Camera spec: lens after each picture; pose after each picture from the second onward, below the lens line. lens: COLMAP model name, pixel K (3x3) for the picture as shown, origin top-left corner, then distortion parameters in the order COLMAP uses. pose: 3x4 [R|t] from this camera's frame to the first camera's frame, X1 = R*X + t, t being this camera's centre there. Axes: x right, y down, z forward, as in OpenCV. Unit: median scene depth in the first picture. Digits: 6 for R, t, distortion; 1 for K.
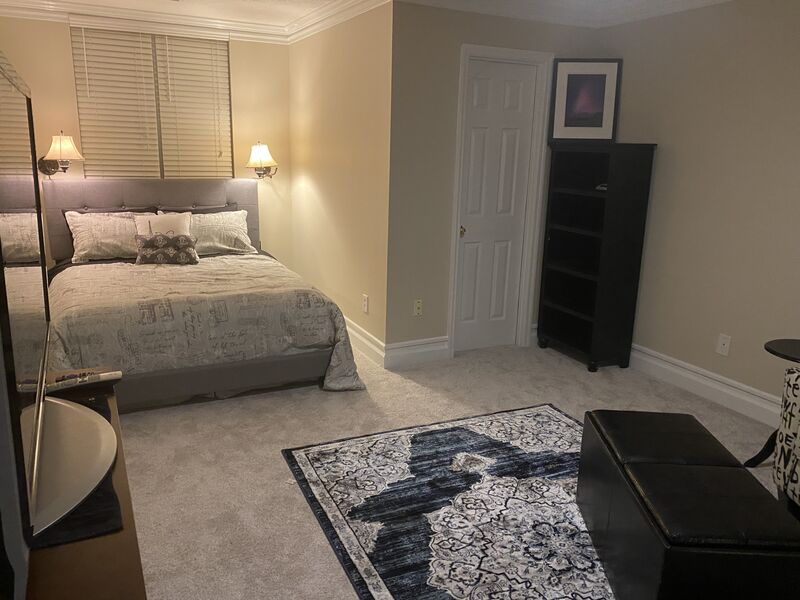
lens RADIAL K [[609.8, 0, 403.4], [0, 609.8, 295.0], [0, 0, 1]] dist [0.042640, -0.054717]
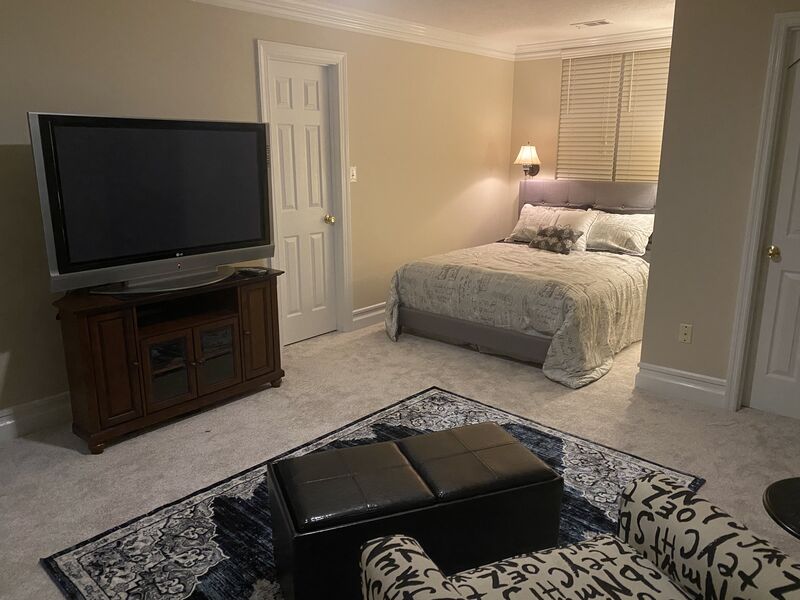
lens RADIAL K [[609.8, 0, 398.0], [0, 609.8, 298.4], [0, 0, 1]] dist [0.042640, -0.054717]
pose [[0.380072, 0.197280, -0.903673, 0.797221], [-0.207180, 0.970324, 0.124693, -0.062964], [0.901455, 0.139831, 0.409666, 0.337489]]
